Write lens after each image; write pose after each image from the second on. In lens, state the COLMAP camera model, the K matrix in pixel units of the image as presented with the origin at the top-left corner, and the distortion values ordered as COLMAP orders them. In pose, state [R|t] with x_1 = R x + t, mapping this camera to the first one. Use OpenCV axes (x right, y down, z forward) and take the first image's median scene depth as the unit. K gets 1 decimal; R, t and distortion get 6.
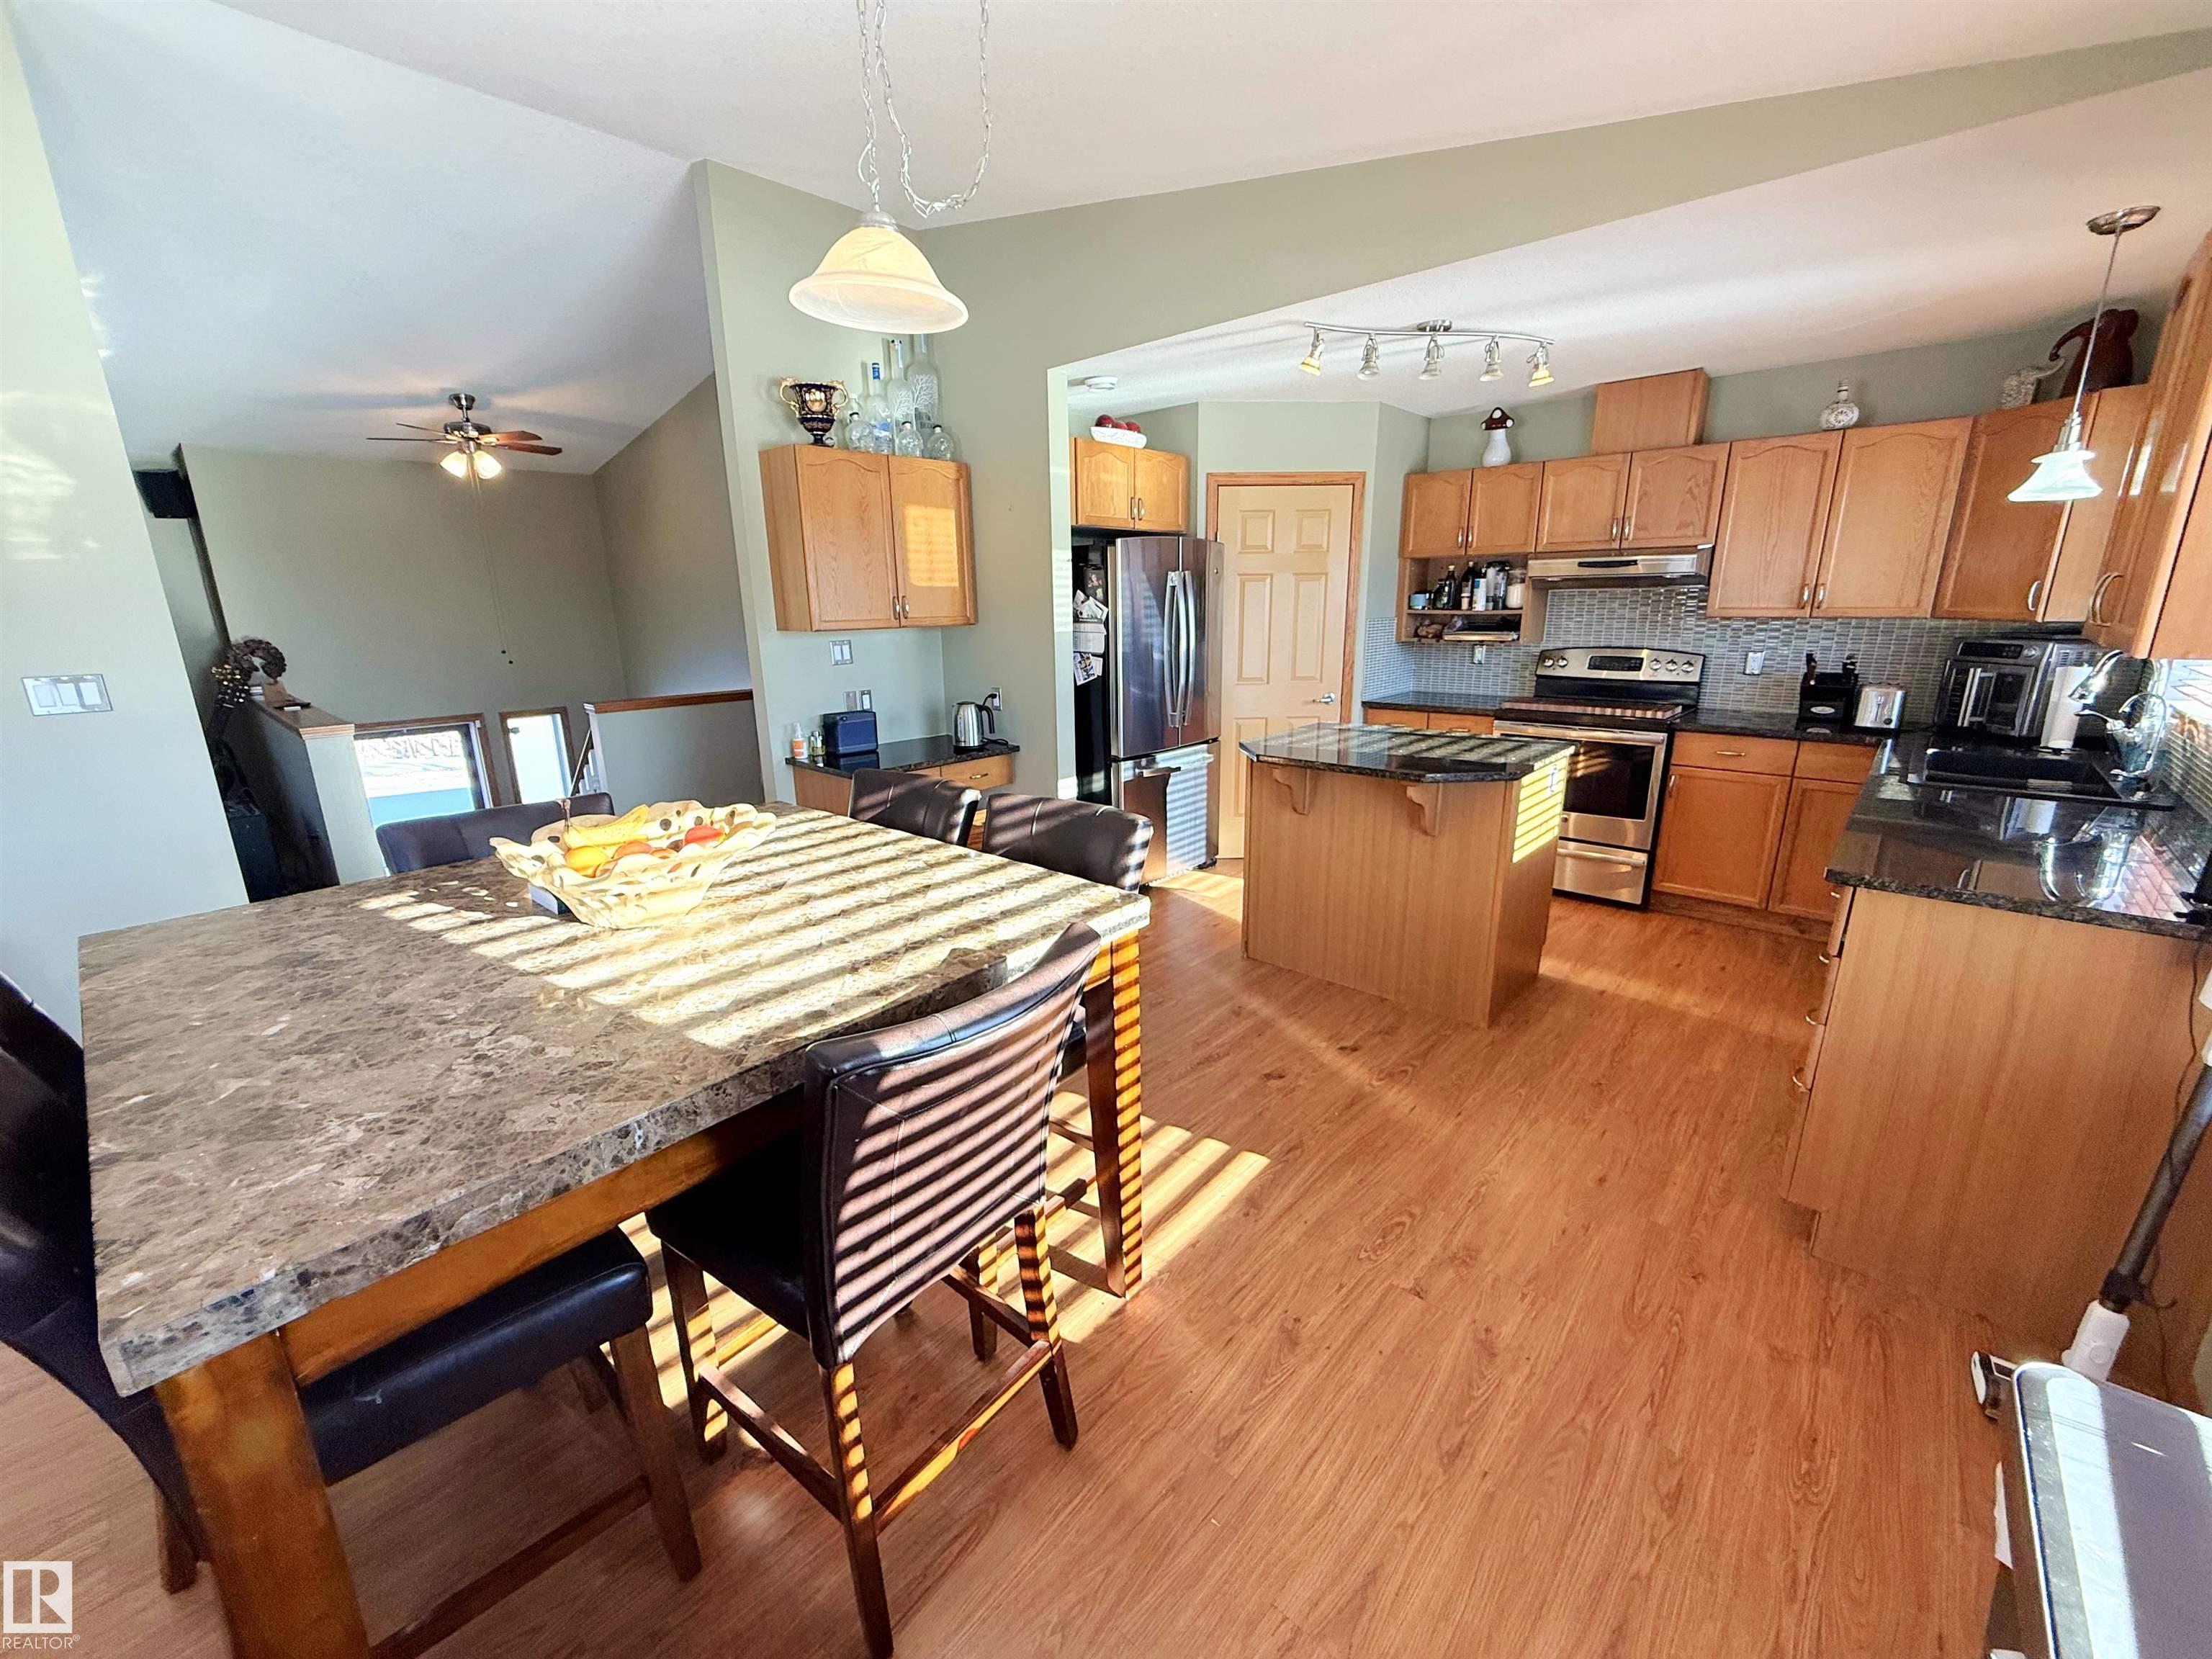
lens RADIAL K [[883.0, 0, 1096.3], [0, 883.0, 830.6], [0, 0, 1]] dist [0.000827, 0.000497]
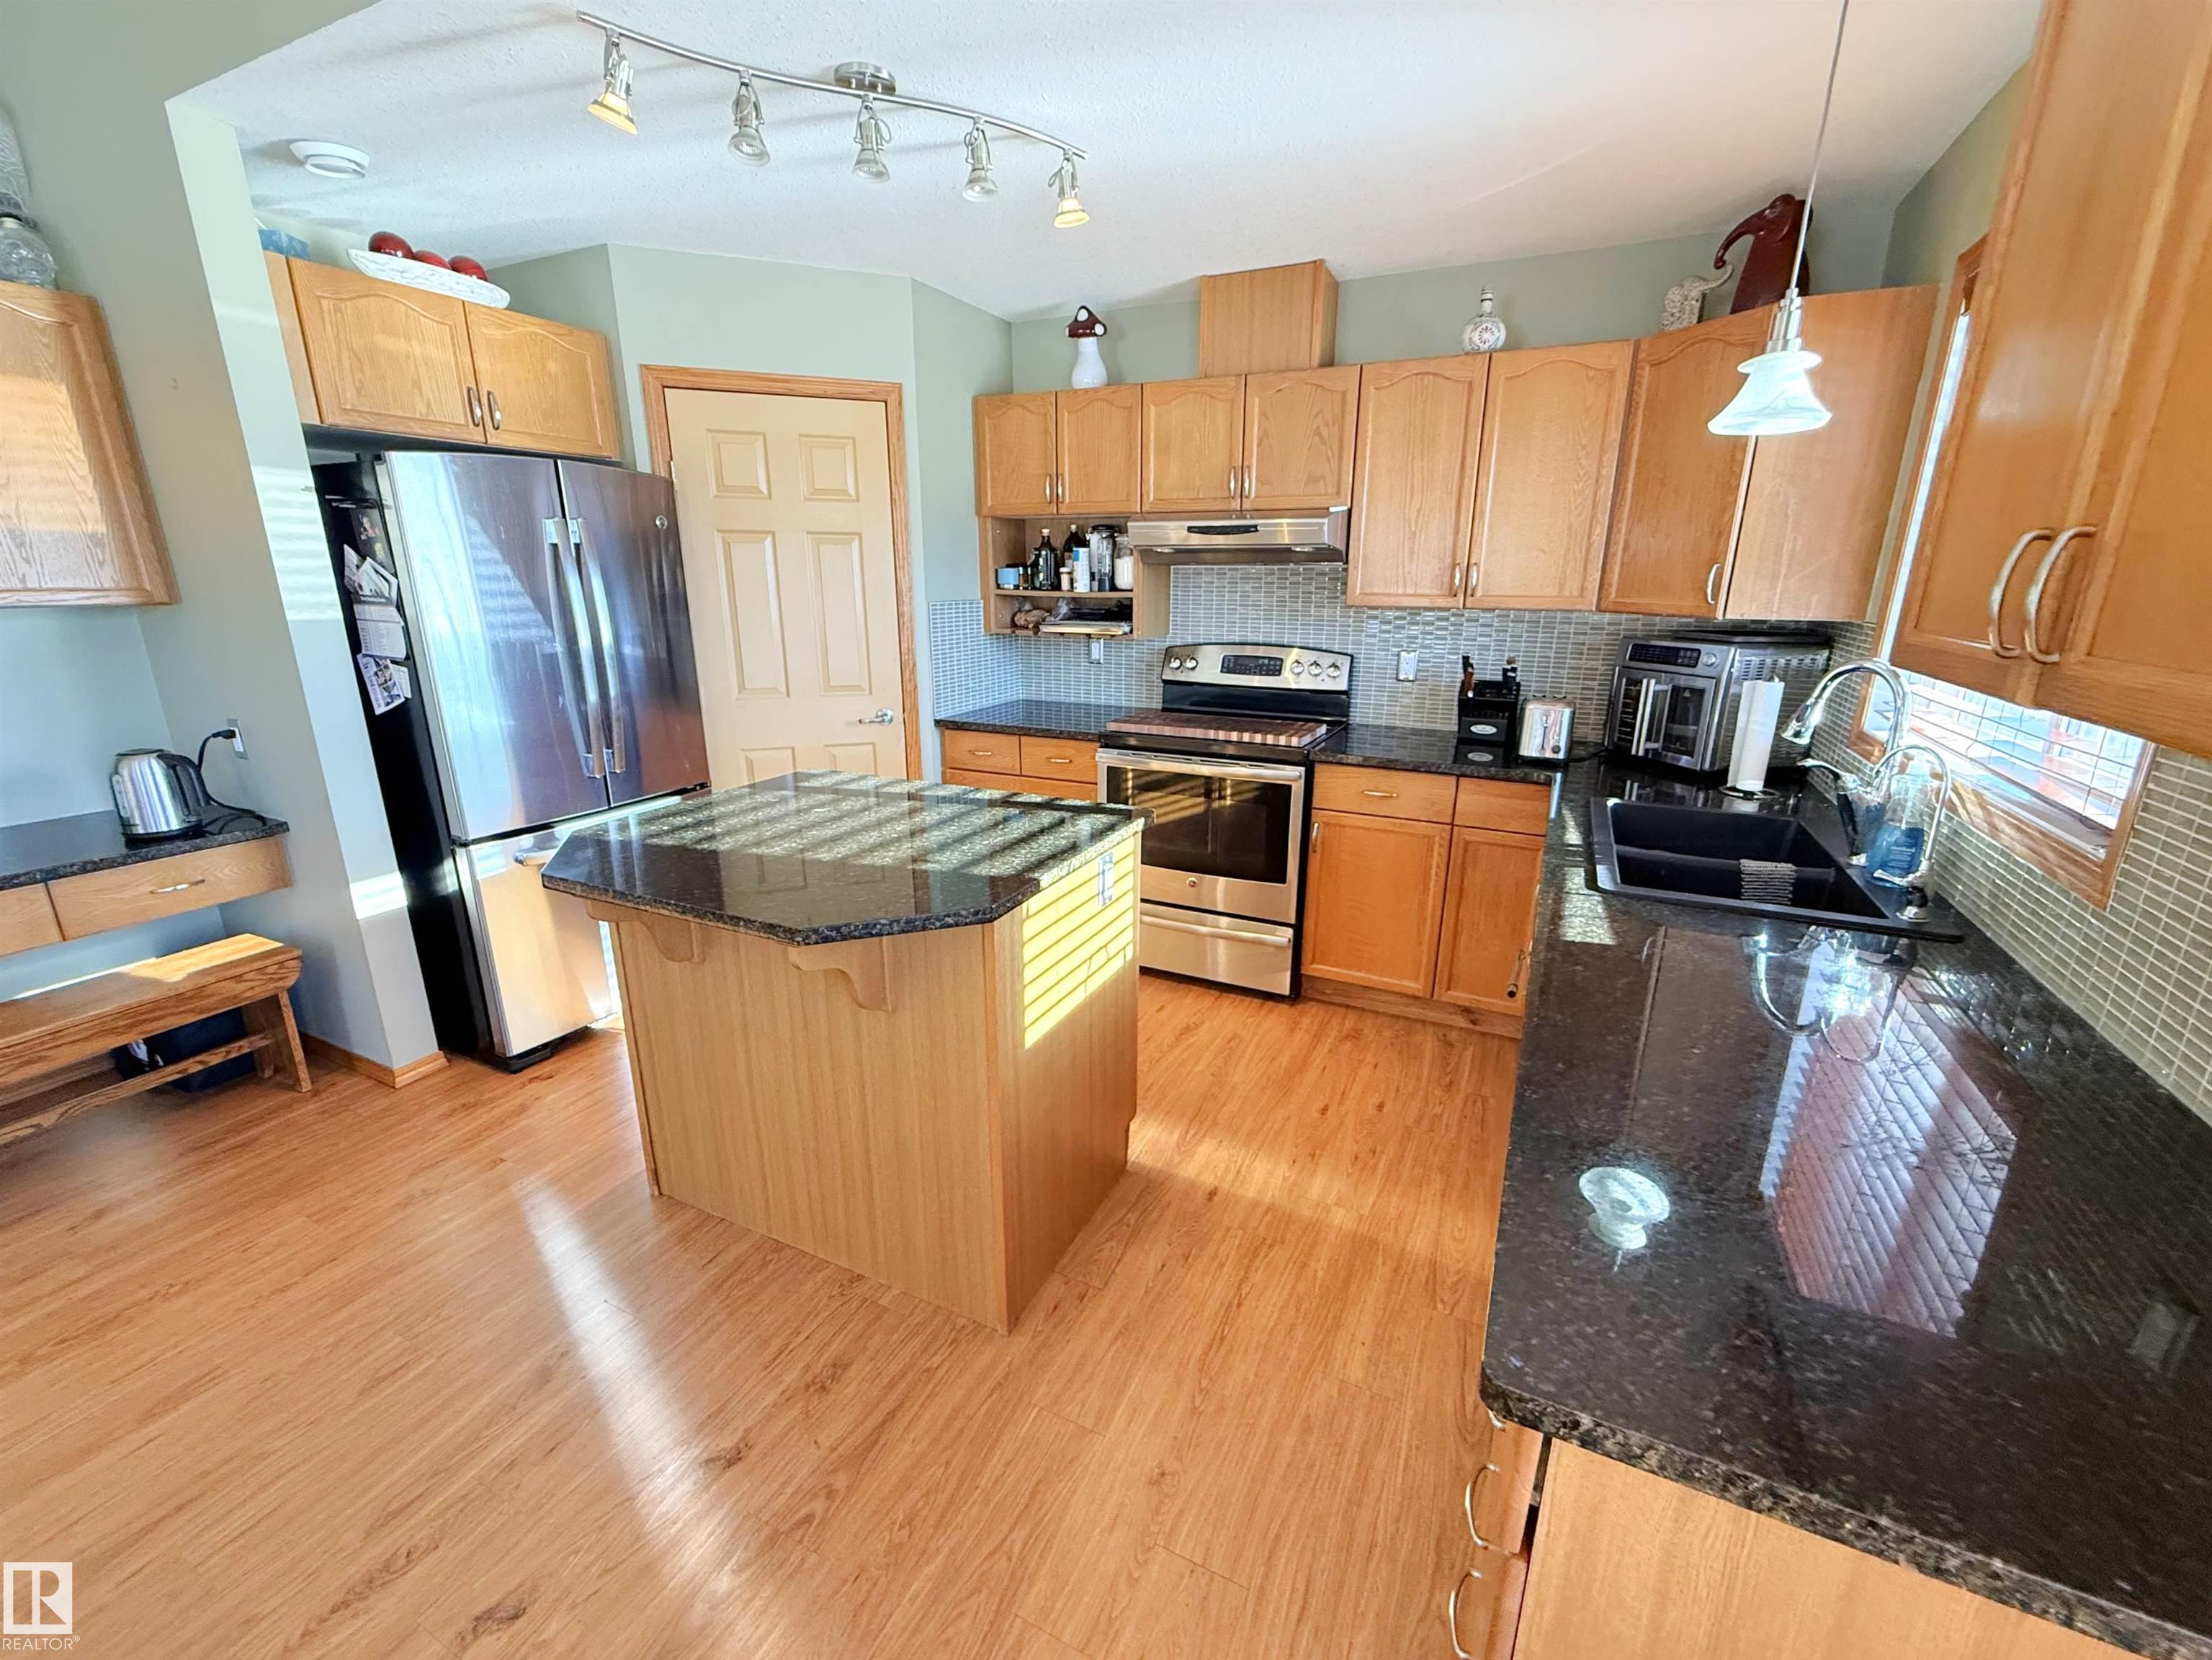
lens RADIAL K [[909.3, 0, 1113.1], [0, 909.3, 832.7], [0, 0, 1]] dist [0.000563, -0.000196]
pose [[0.956931, -0.061070, 0.283819, 0.277089], [0.055385, 0.998072, 0.028019, -0.084557], [-0.284983, -0.011093, 0.958468, 0.324997]]
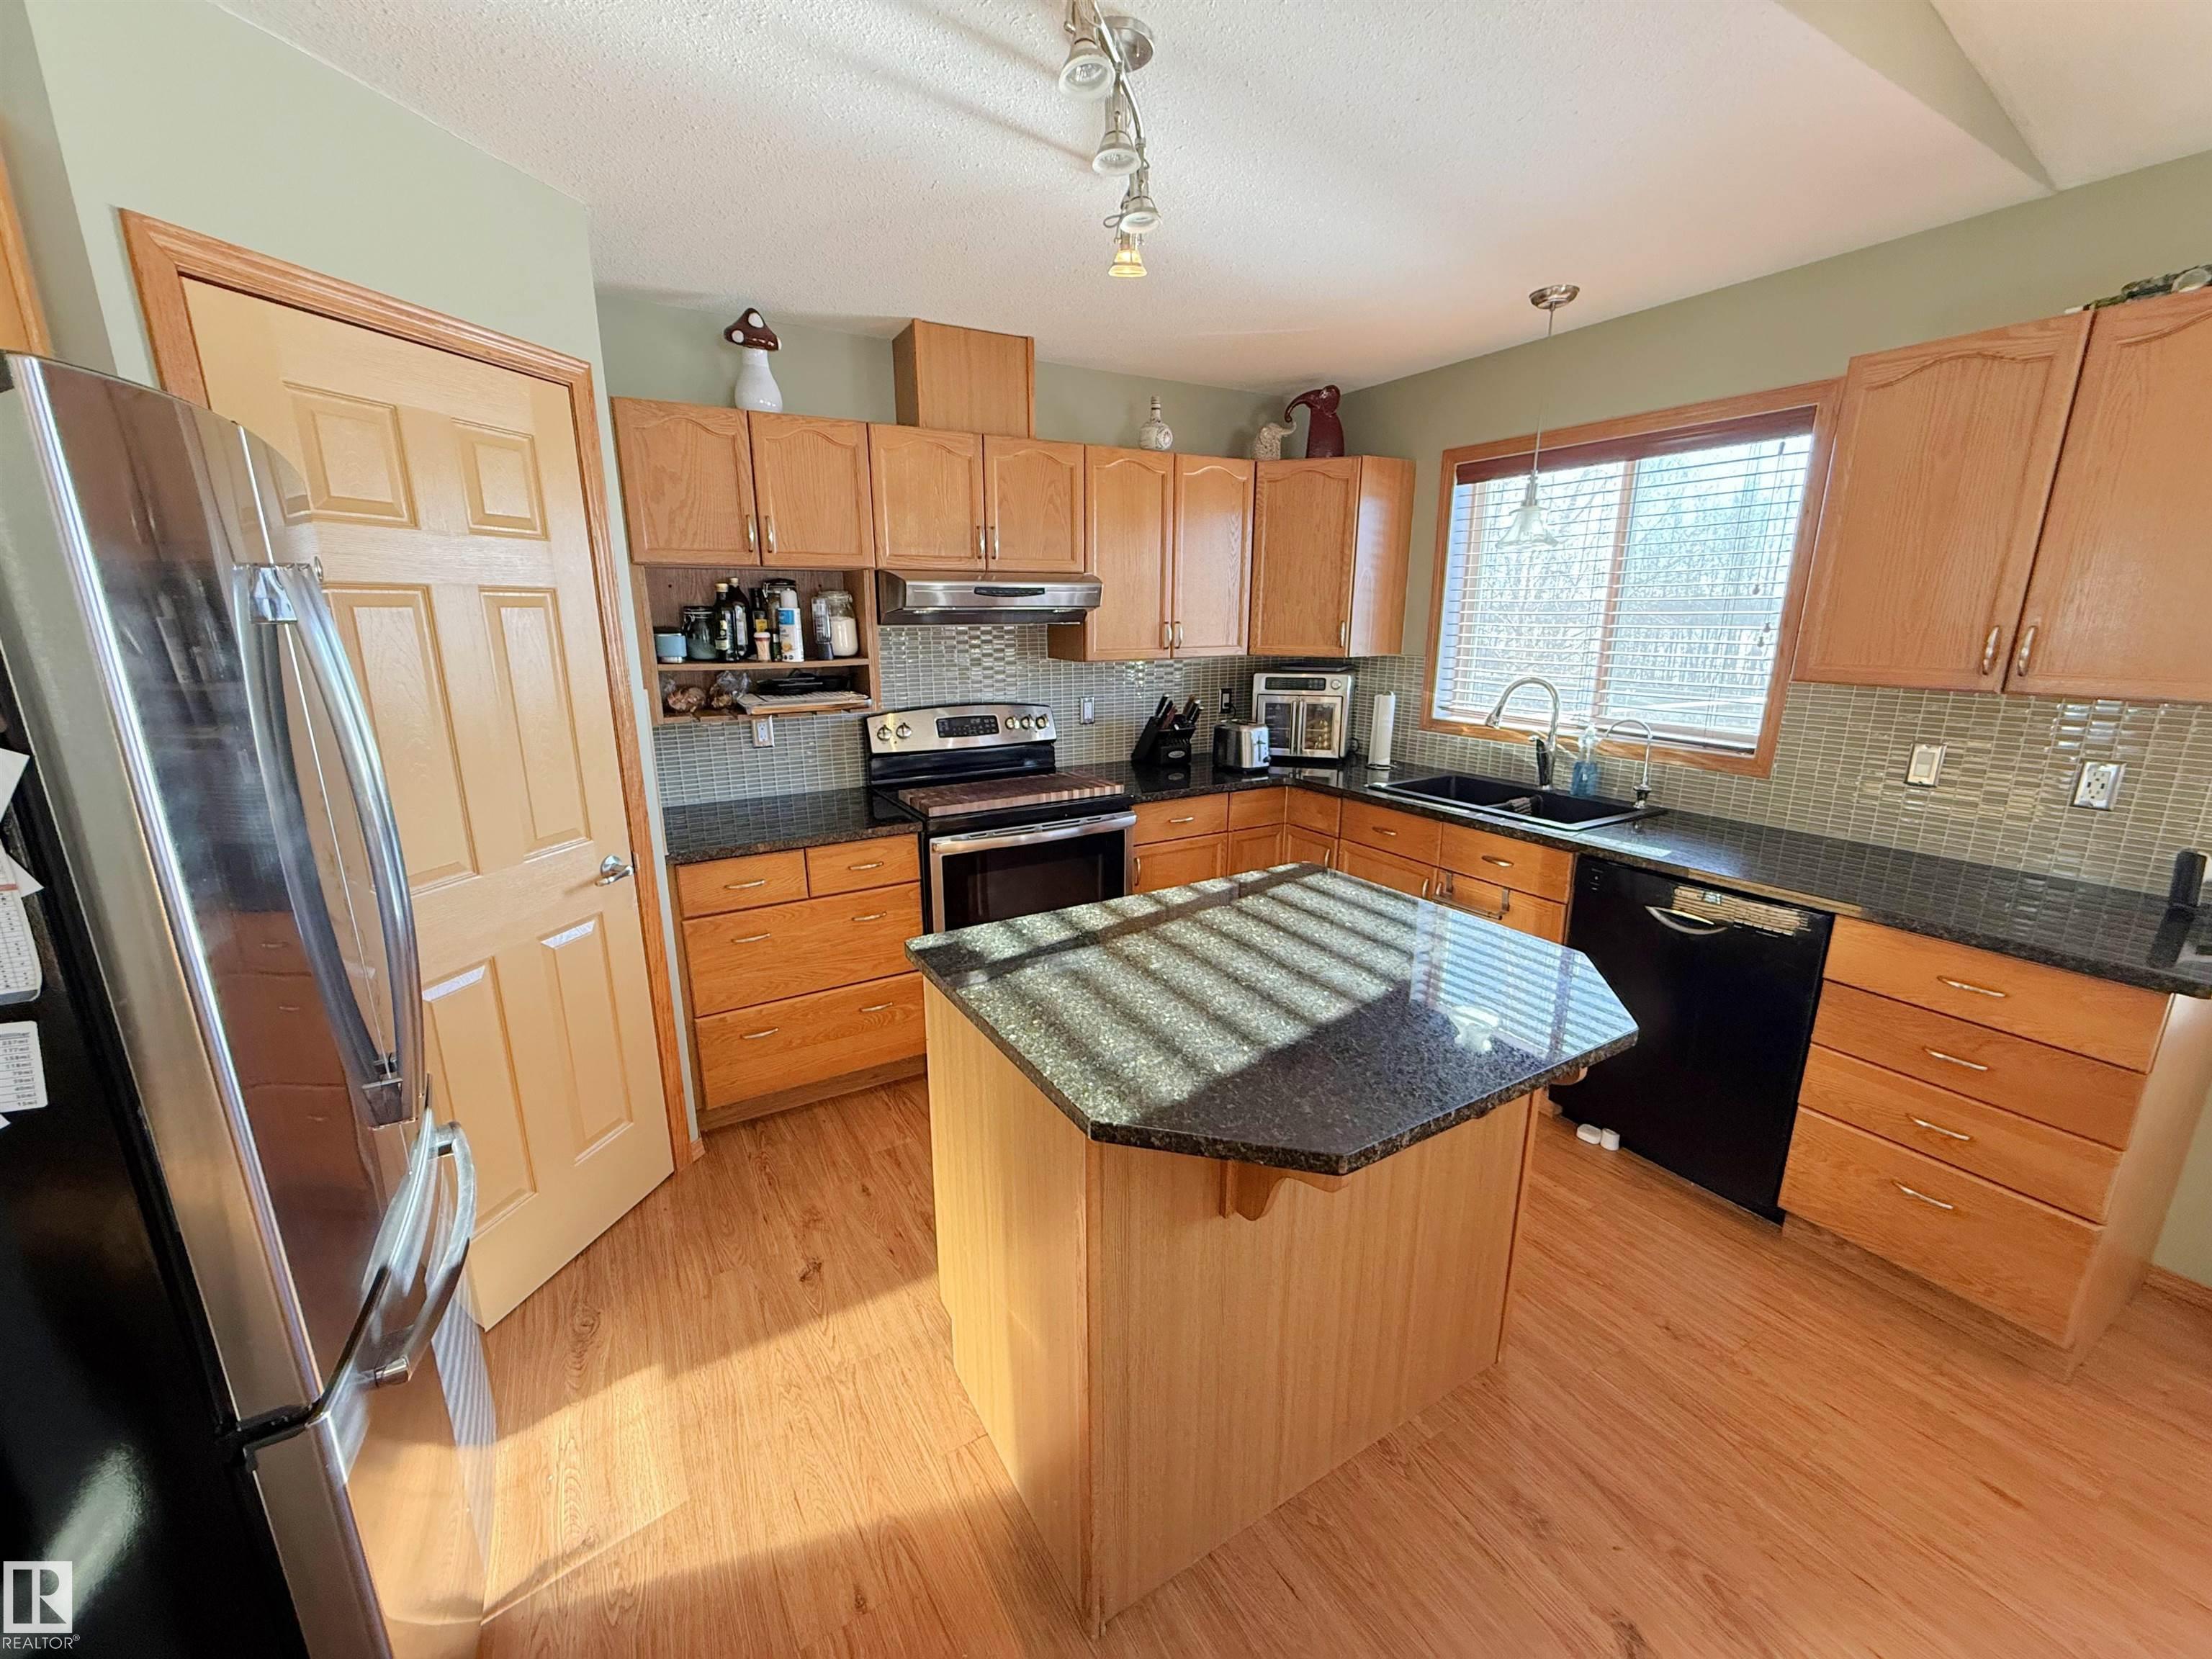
lens RADIAL K [[883.0, 0, 1096.3], [0, 883.0, 830.6], [0, 0, 1]] dist [0.000827, 0.000497]
pose [[0.296070, -0.220663, 0.929328, -0.093158], [0.243352, 0.958268, 0.150006, -0.214773], [-0.923646, 0.181742, 0.337413, 0.756626]]
